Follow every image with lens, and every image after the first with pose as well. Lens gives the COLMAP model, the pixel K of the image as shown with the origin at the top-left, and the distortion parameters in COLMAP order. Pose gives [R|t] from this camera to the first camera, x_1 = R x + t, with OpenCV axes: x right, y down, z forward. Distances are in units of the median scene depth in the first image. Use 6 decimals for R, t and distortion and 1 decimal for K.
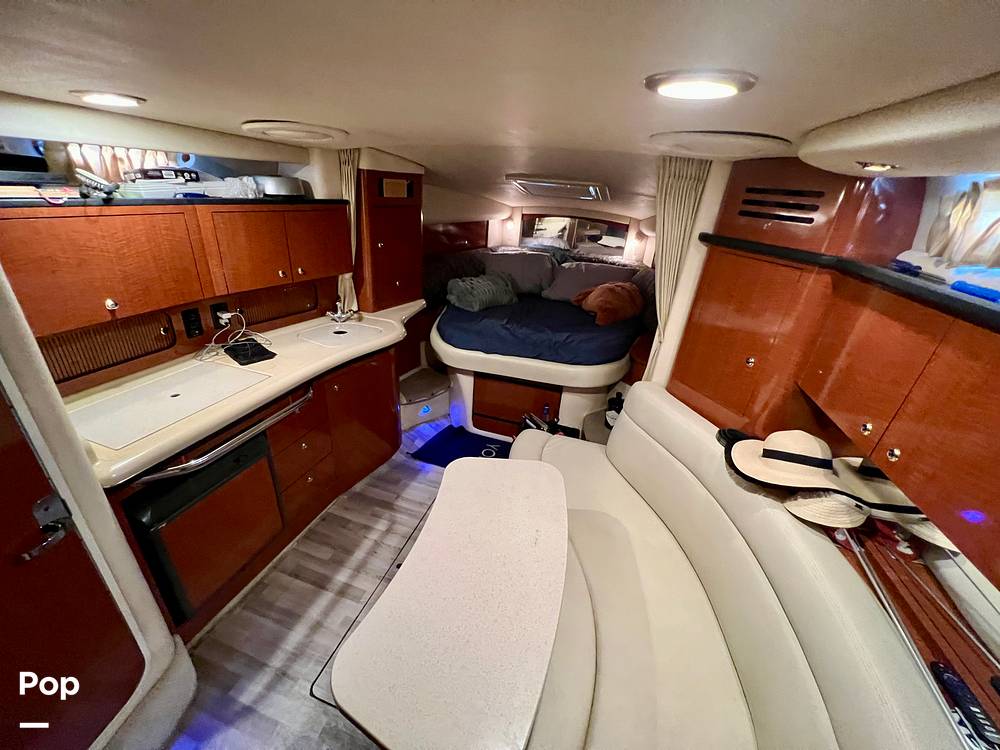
lens RADIAL K [[399.9, 0, 500.0], [0, 399.9, 375.0], [0, 0, 1]] dist [-0.001225, -0.000143]
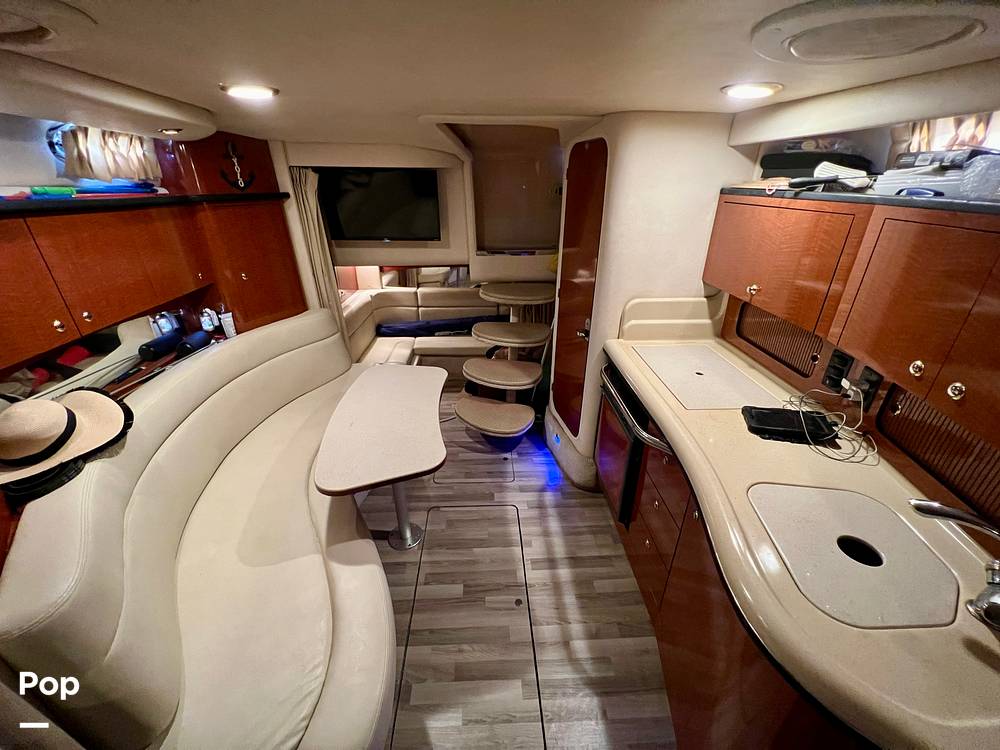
lens RADIAL K [[403.7, 0, 494.9], [0, 403.7, 380.6], [0, 0, 1]] dist [-0.000885, -0.000029]
pose [[-0.940717, 0.081902, -0.329157, 0.031058], [-0.205847, 0.633434, 0.745914, -0.302478], [0.269591, 0.769450, -0.579023, 0.713818]]
